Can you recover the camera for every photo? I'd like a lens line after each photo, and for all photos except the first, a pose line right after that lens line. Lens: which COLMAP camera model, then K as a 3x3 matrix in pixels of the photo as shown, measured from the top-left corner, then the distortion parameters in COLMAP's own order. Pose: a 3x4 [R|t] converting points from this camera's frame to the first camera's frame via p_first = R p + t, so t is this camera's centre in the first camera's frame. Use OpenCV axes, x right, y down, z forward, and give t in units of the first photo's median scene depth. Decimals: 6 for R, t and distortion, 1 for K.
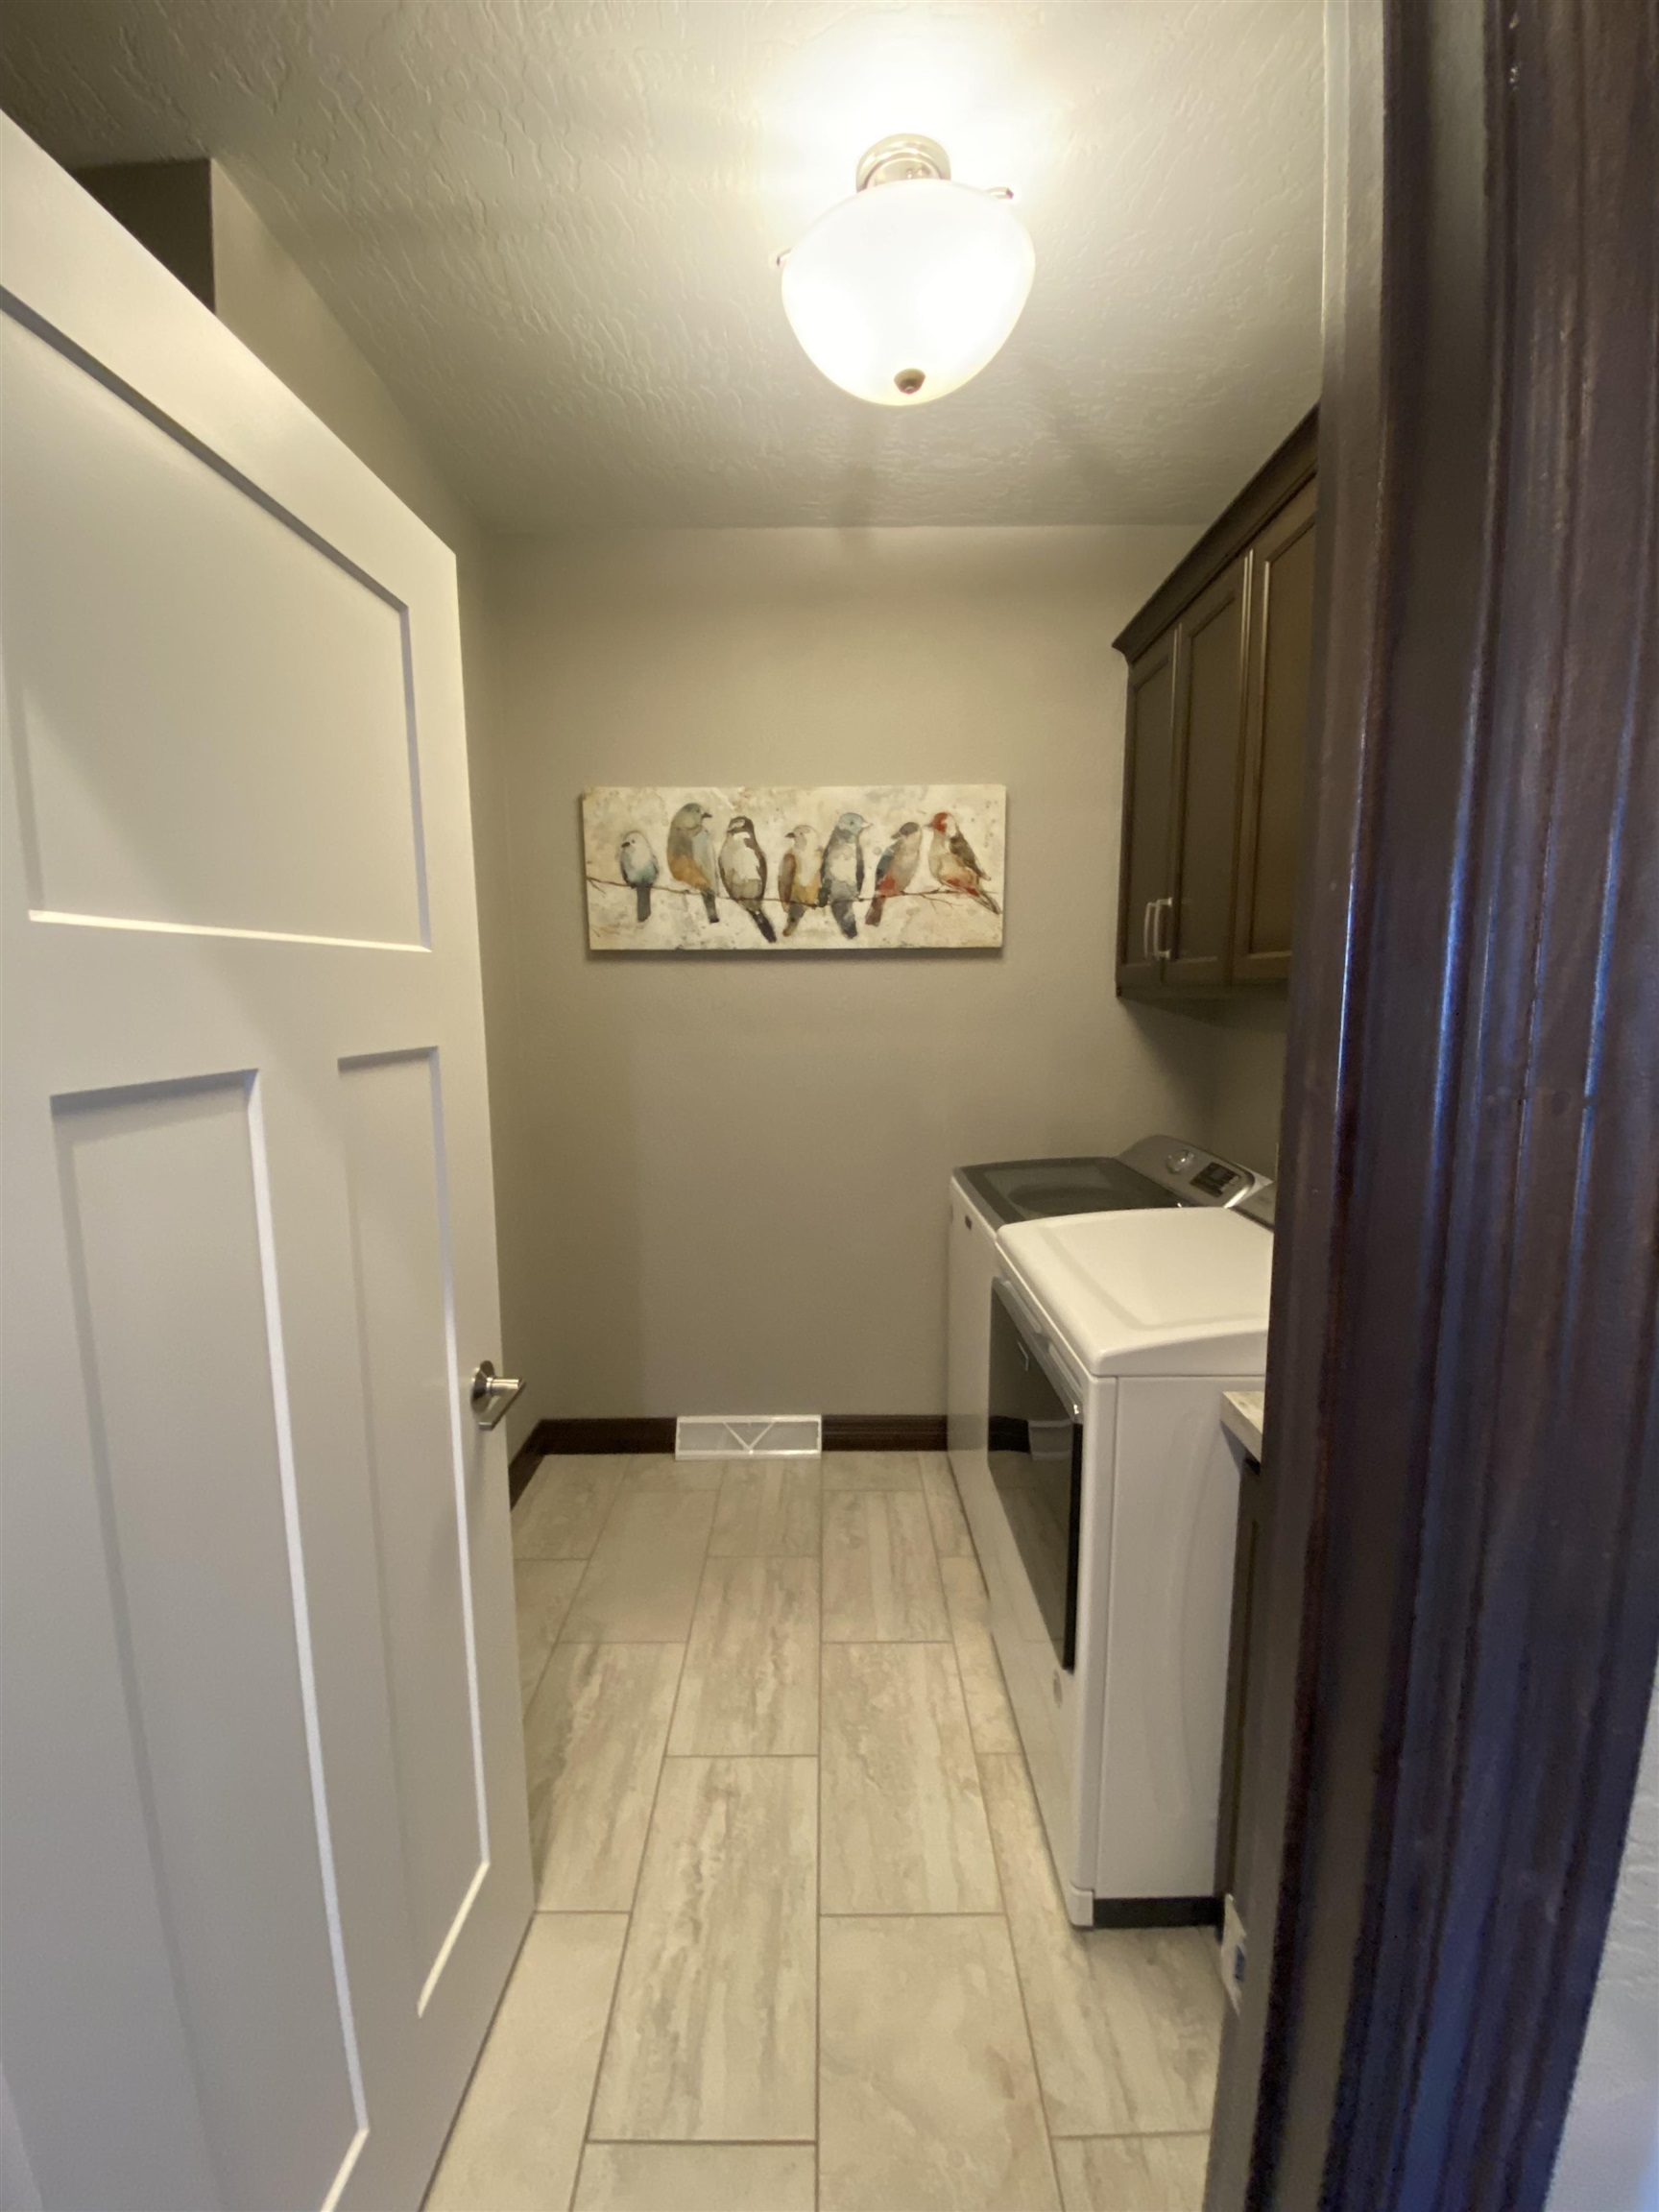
lens RADIAL K [[891.3, 0, 826.9], [0, 891.3, 1106.6], [0, 0, 1]] dist [-0.012234, -0.005471]
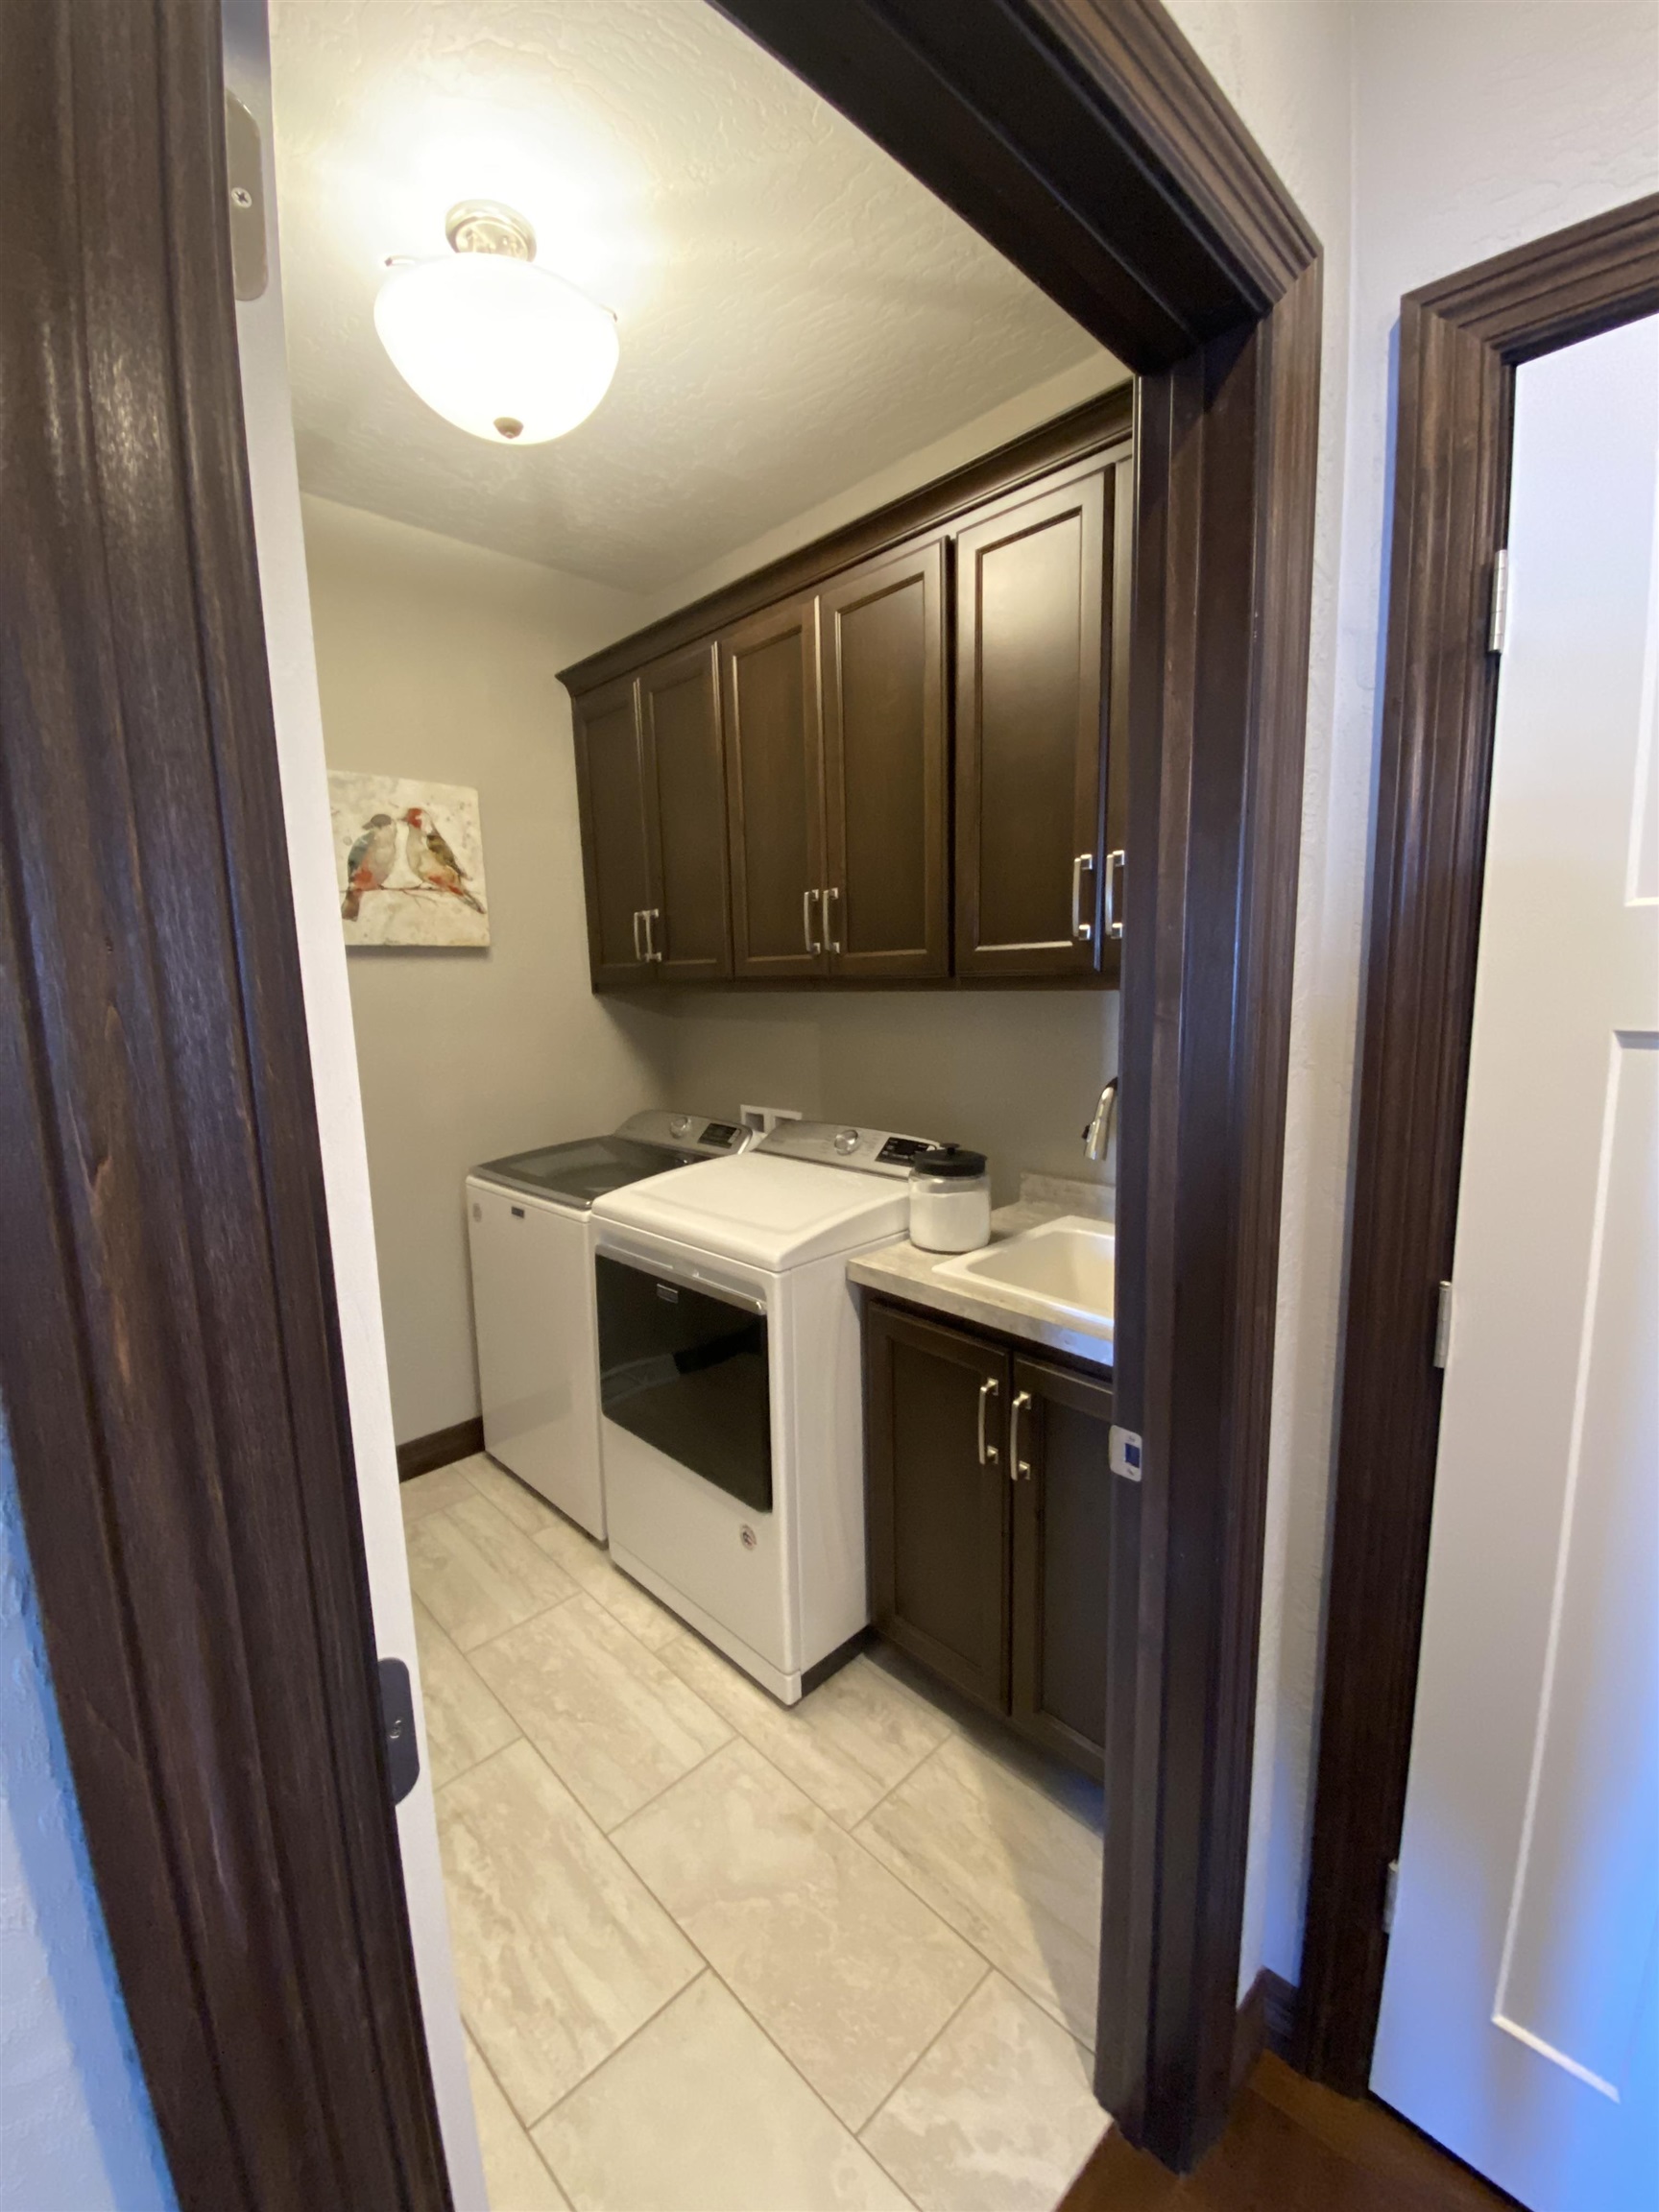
lens RADIAL K [[891.3, 0, 841.2], [0, 891.3, 1100.9], [0, 0, 1]] dist [-0.012234, -0.005471]
pose [[0.702076, -0.095424, 0.705679, -0.305915], [0.102998, 0.994168, 0.031962, 0.009686], [-0.704614, 0.050244, 0.707810, -0.010908]]
